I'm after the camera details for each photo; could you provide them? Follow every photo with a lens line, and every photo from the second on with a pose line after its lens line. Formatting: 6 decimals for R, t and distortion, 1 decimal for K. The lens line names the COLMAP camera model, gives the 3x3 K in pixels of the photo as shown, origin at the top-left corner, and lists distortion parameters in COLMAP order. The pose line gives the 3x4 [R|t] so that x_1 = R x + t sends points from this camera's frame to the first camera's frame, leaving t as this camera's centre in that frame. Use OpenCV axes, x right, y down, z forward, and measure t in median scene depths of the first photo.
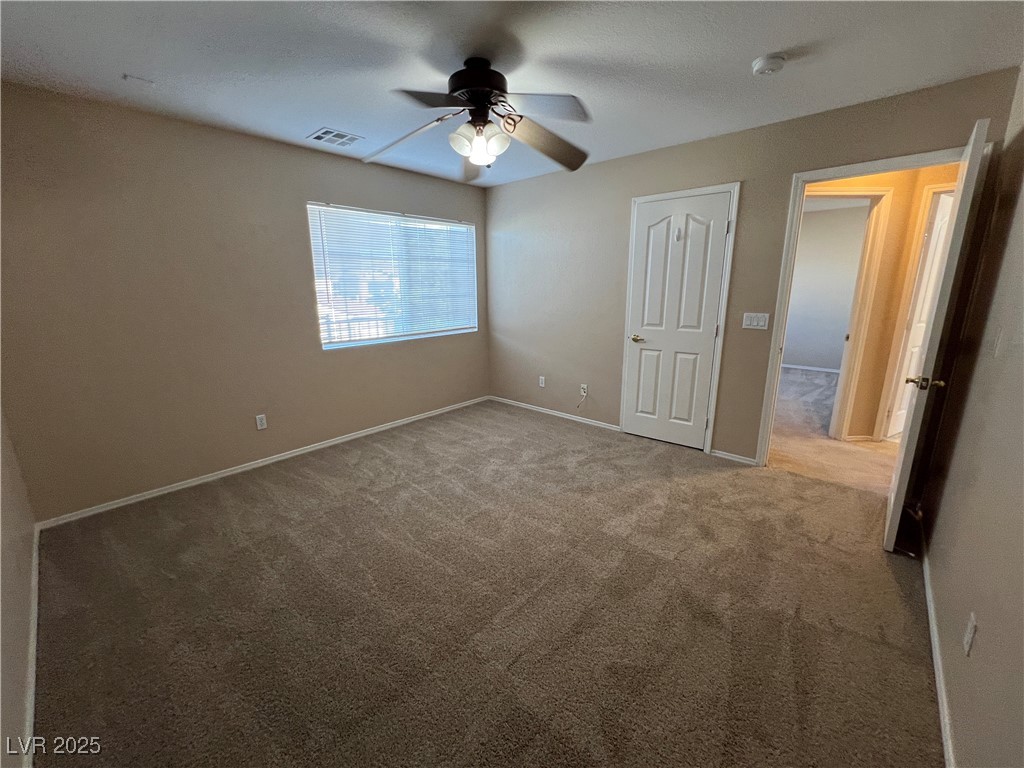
lens RADIAL K [[410.2, 0, 510.4], [0, 410.2, 384.6], [0, 0, 1]] dist [-0.004913, 0.001630]
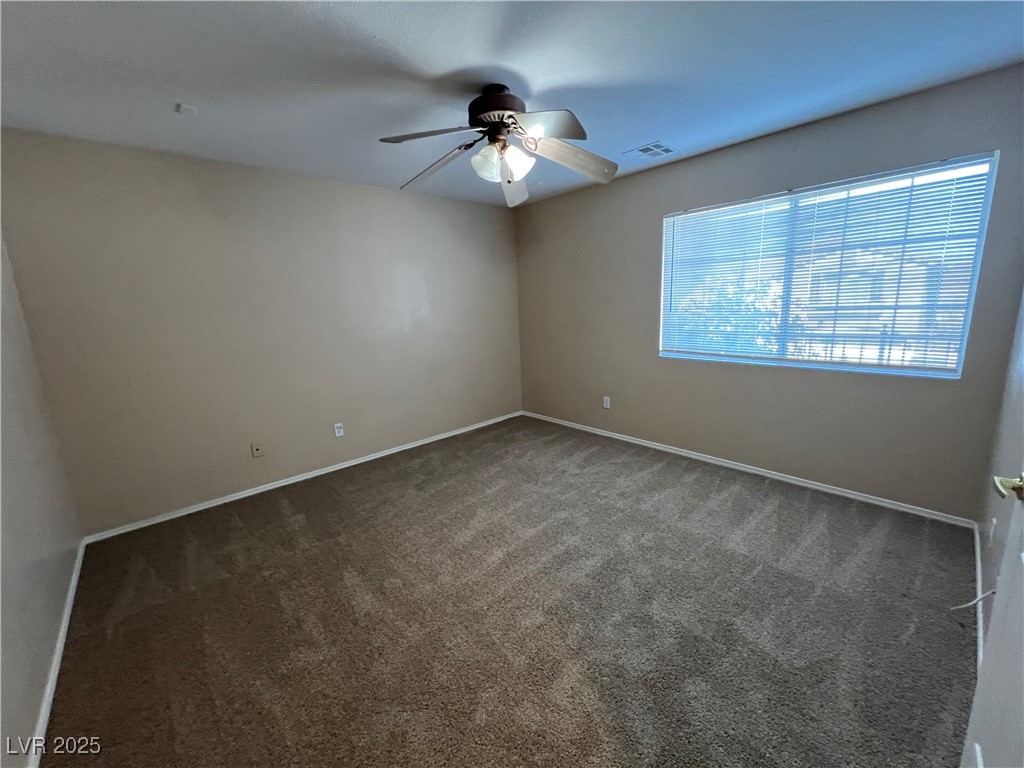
lens RADIAL K [[410.2, 0, 513.2], [0, 410.2, 385.5], [0, 0, 1]] dist [-0.004913, 0.001630]
pose [[-0.104659, 0.210790, -0.971913, 0.608678], [-0.196874, 0.953548, 0.228007, -0.179299], [0.974827, 0.215207, -0.058299, 0.714417]]
